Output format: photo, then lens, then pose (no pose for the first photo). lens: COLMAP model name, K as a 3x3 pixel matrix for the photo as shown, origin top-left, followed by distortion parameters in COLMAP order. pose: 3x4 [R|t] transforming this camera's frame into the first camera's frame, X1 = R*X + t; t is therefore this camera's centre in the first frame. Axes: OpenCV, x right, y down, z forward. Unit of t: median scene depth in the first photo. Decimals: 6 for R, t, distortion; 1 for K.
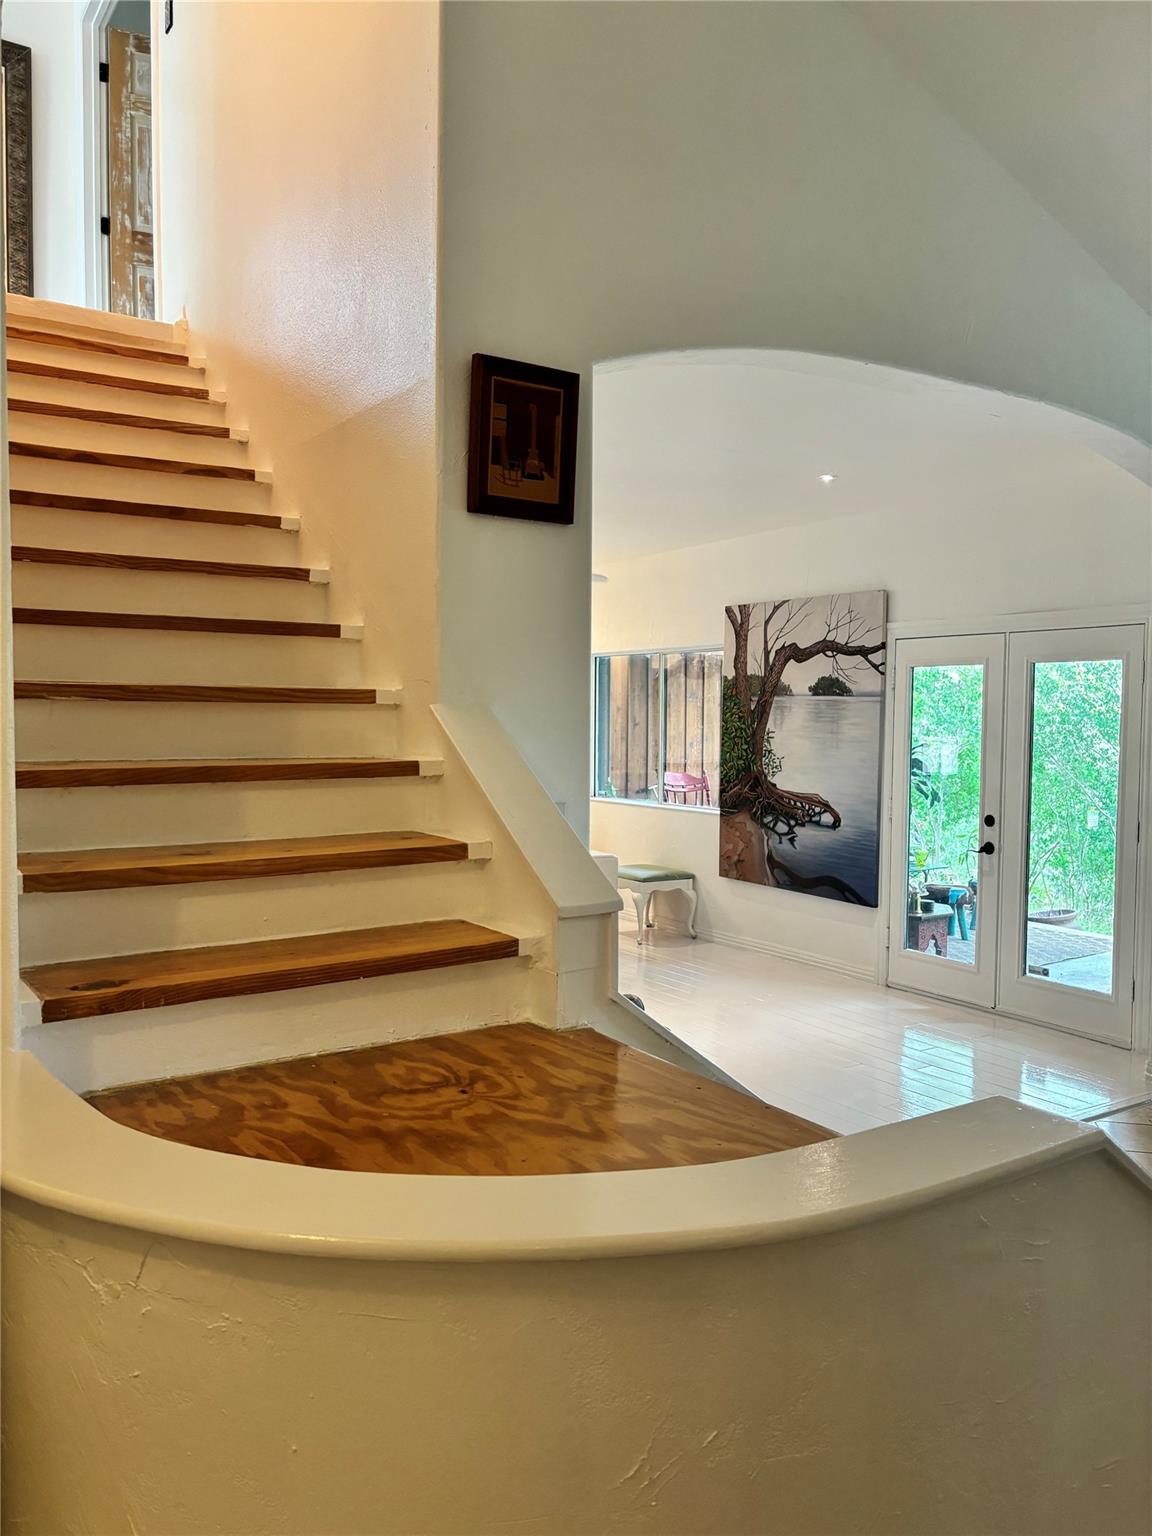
lens RADIAL K [[1157.1, 0, 576.0], [0, 1157.1, 768.0], [0, 0, 1]] dist [0.071369, -0.067407]
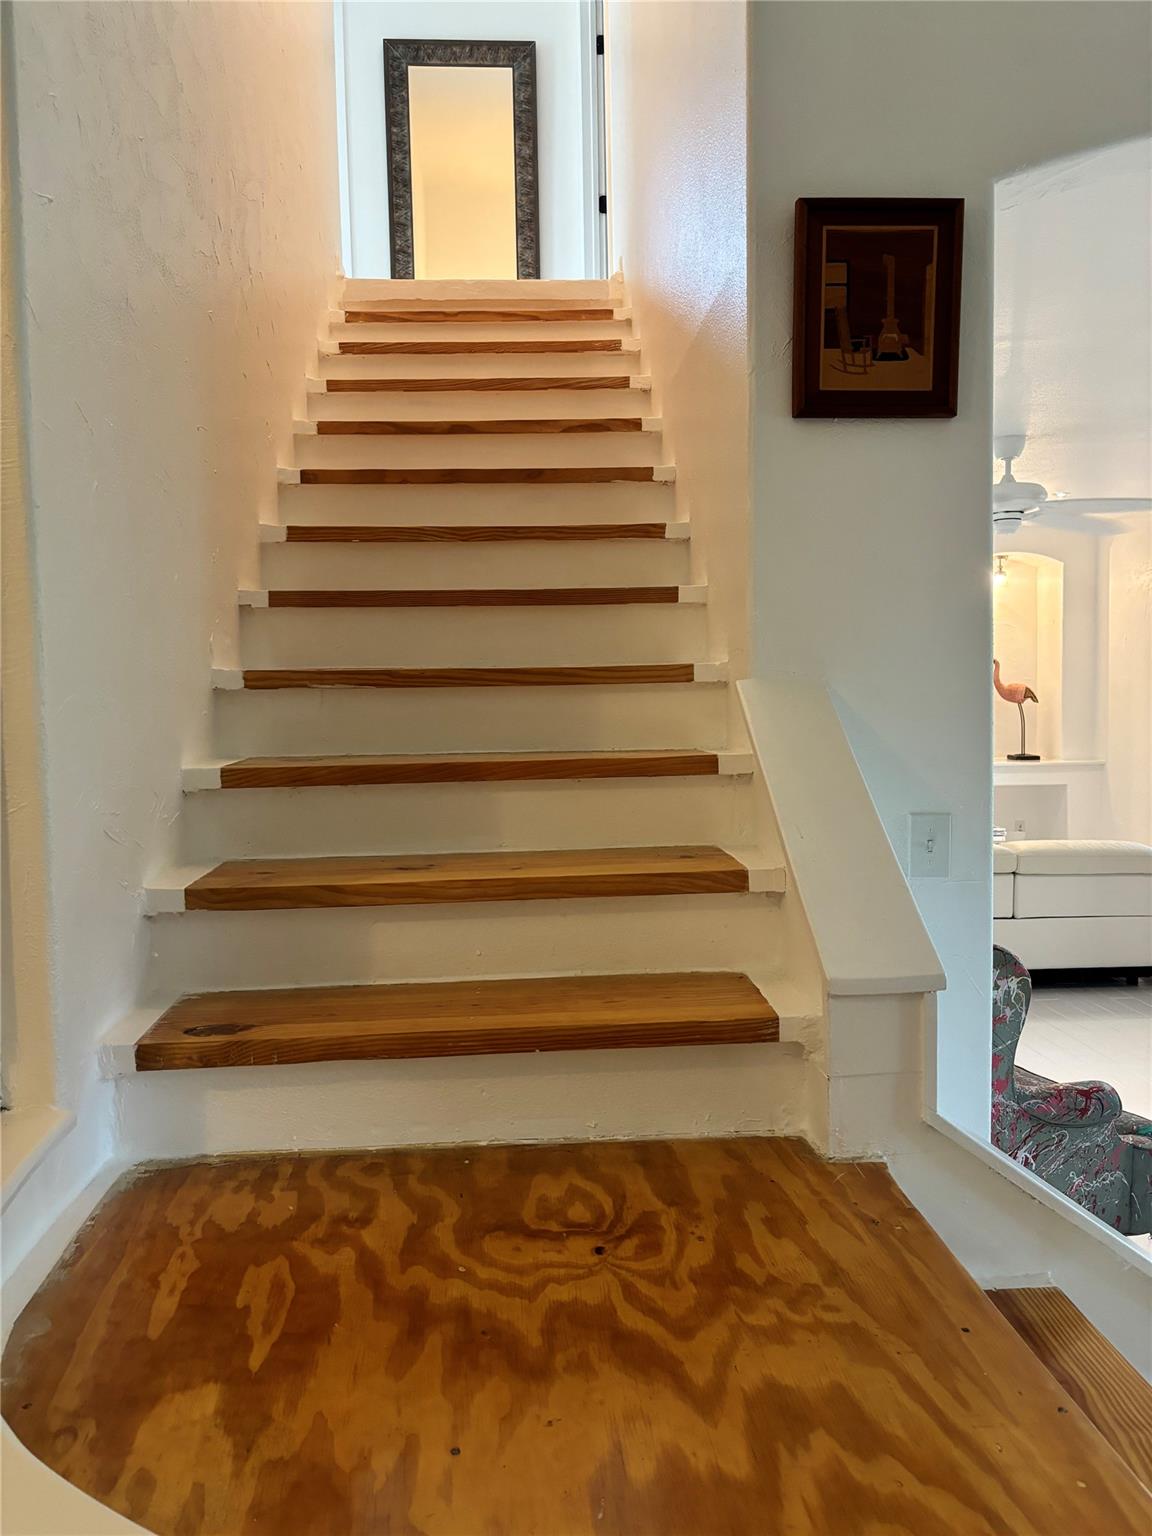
lens RADIAL K [[1171.2, 0, 576.0], [0, 1171.2, 768.0], [0, 0, 1]] dist [0.017912, 0.001865]
pose [[0.865673, 0.007479, -0.500554, 0.156836], [0.000747, 0.999868, 0.016231, -0.010017], [0.500610, -0.014425, 0.865553, 0.270947]]
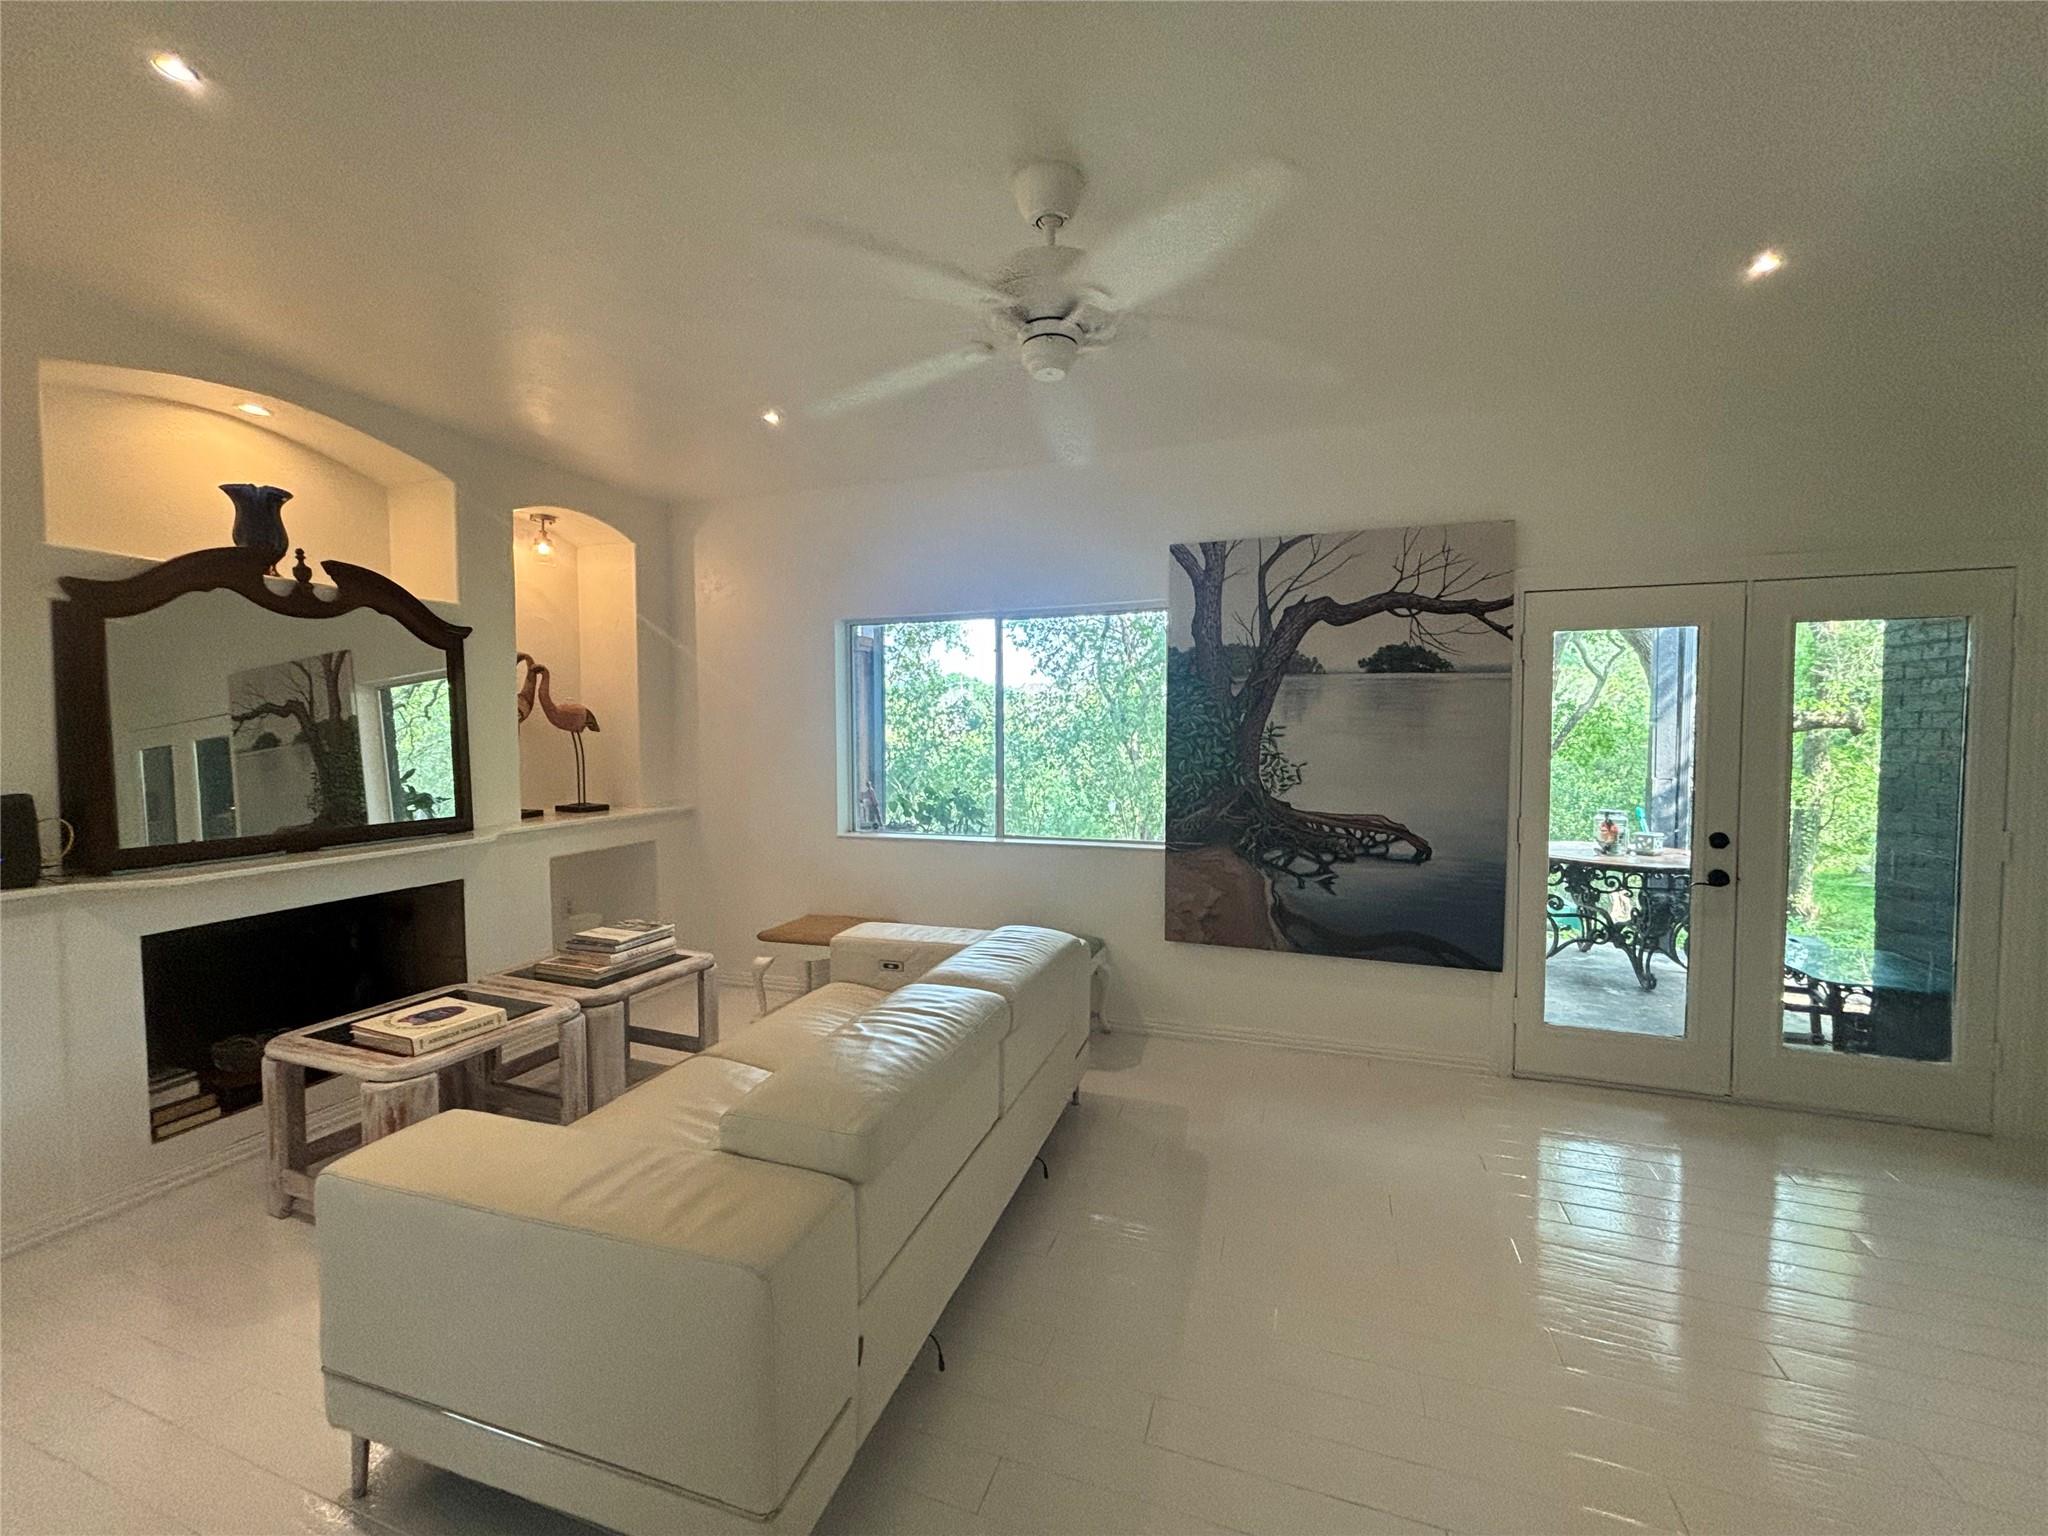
lens RADIAL K [[819.8, 0, 1017.7], [0, 819.8, 759.3], [0, 0, 1]] dist [-0.001864, -0.000027]
pose [[0.798473, -0.033421, 0.601102, -0.630933], [0.038786, 0.999239, 0.004035, -0.051380], [-0.600779, 0.020092, 0.799162, 1.798848]]
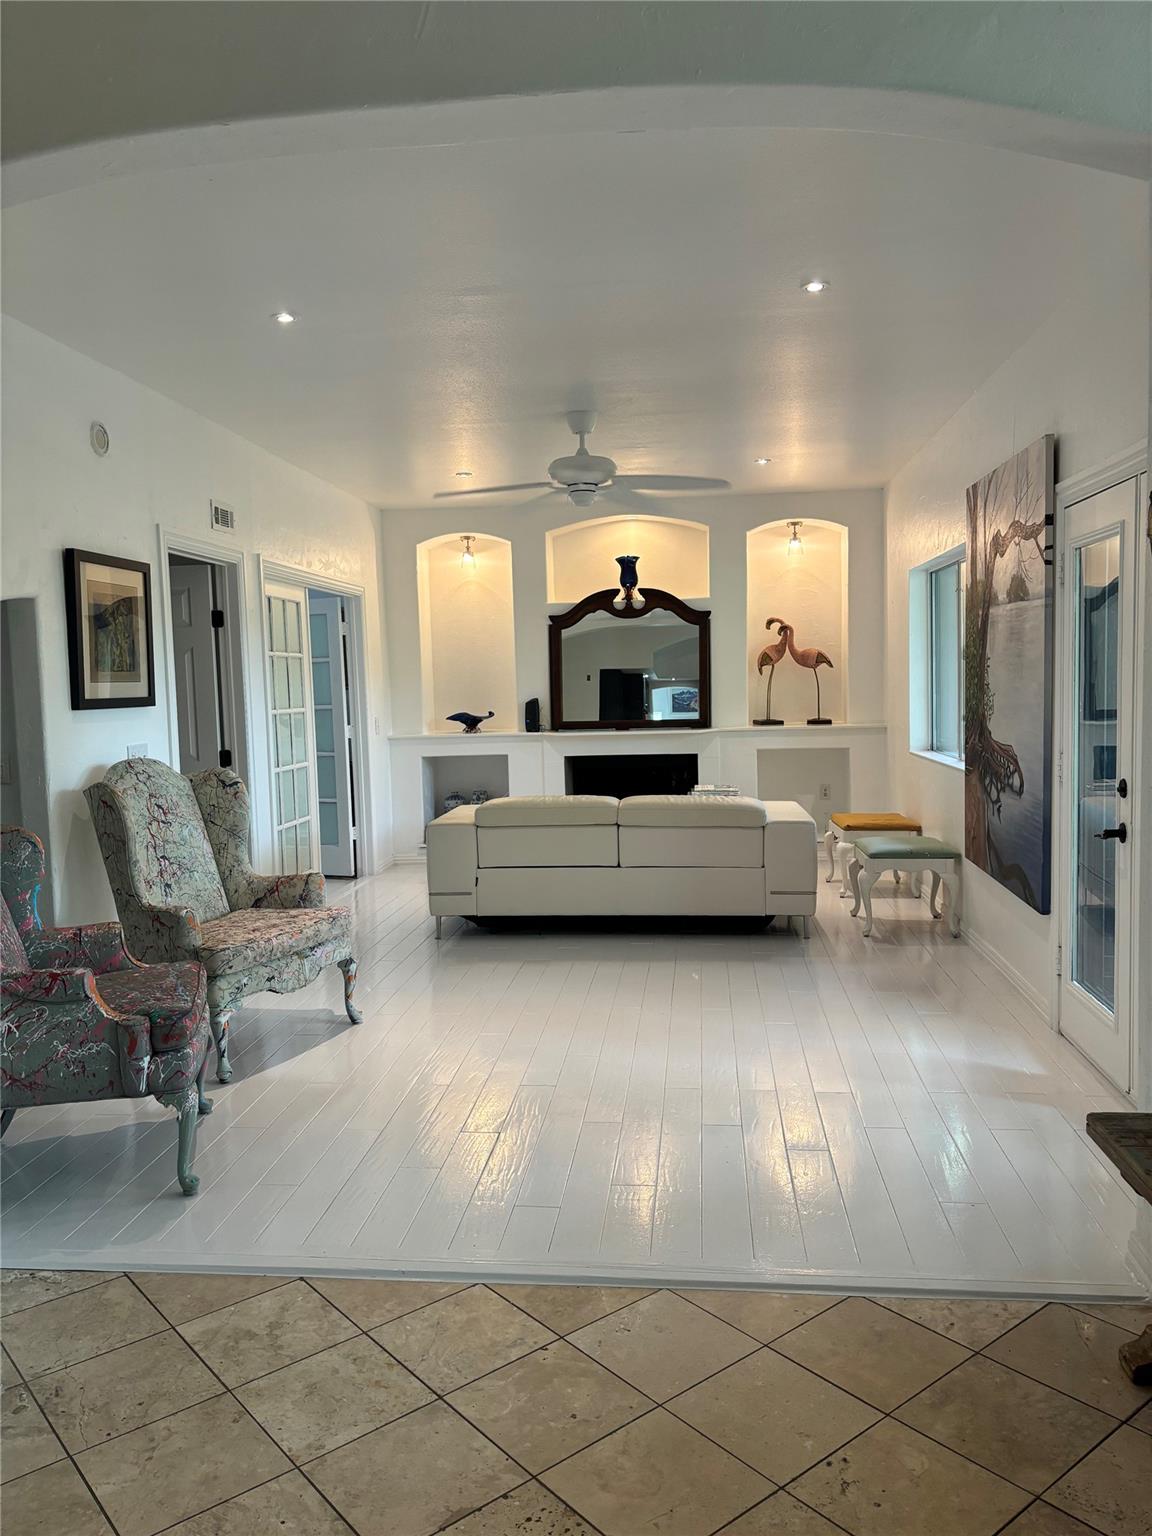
lens RADIAL K [[1157.1, 0, 576.0], [0, 1157.1, 768.0], [0, 0, 1]] dist [0.071369, -0.067407]
pose [[0.768065, 0.020420, -0.640046, 1.108109], [0.003091, 0.999362, 0.035592, 0.024993], [0.640364, -0.029315, 0.767512, 0.725874]]
